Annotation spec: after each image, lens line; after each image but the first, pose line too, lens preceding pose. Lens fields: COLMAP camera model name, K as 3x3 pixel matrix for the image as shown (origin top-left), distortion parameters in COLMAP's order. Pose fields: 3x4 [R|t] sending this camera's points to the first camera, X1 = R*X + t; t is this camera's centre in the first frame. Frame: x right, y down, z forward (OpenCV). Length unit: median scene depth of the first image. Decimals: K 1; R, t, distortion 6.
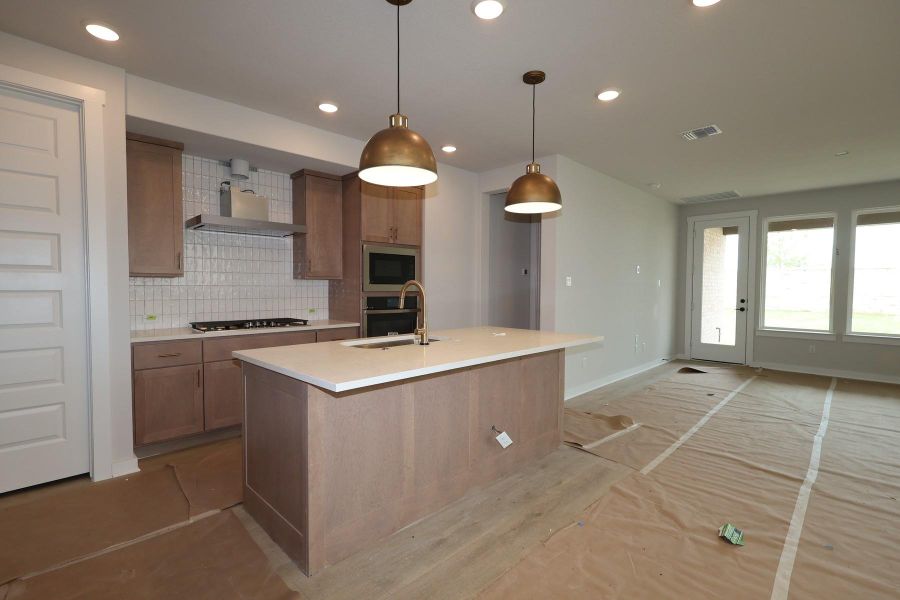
lens RADIAL K [[424.0, 0, 447.3], [0, 424.0, 300.2], [0, 0, 1]] dist [0.004614, 0.000435]
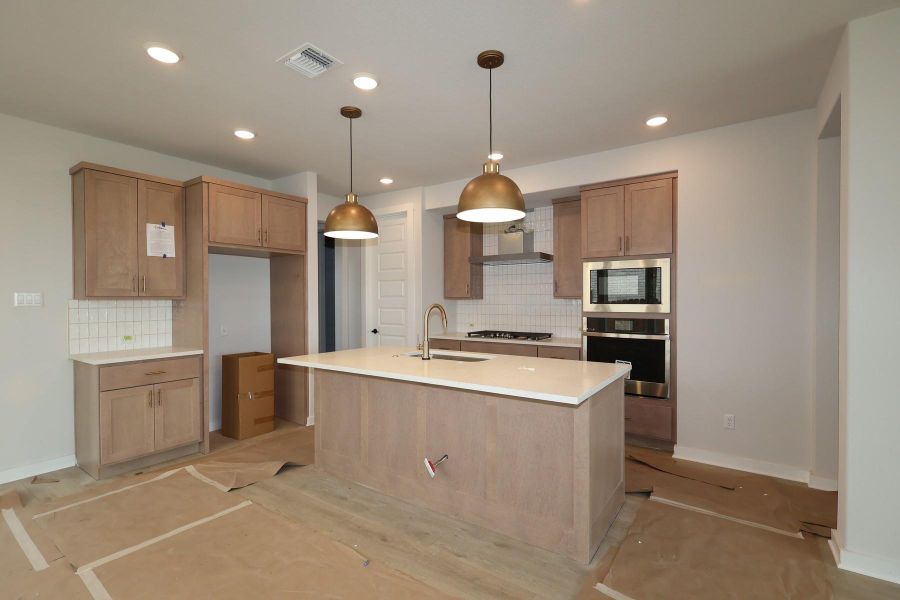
lens RADIAL K [[424.0, 0, 446.8], [0, 424.0, 301.1], [0, 0, 1]] dist [0.004614, 0.000435]
pose [[0.170110, 0.000504, -0.985425, 1.052046], [-0.027774, 0.999605, -0.004283, -0.048302], [0.985034, 0.028098, 0.170057, 0.824373]]
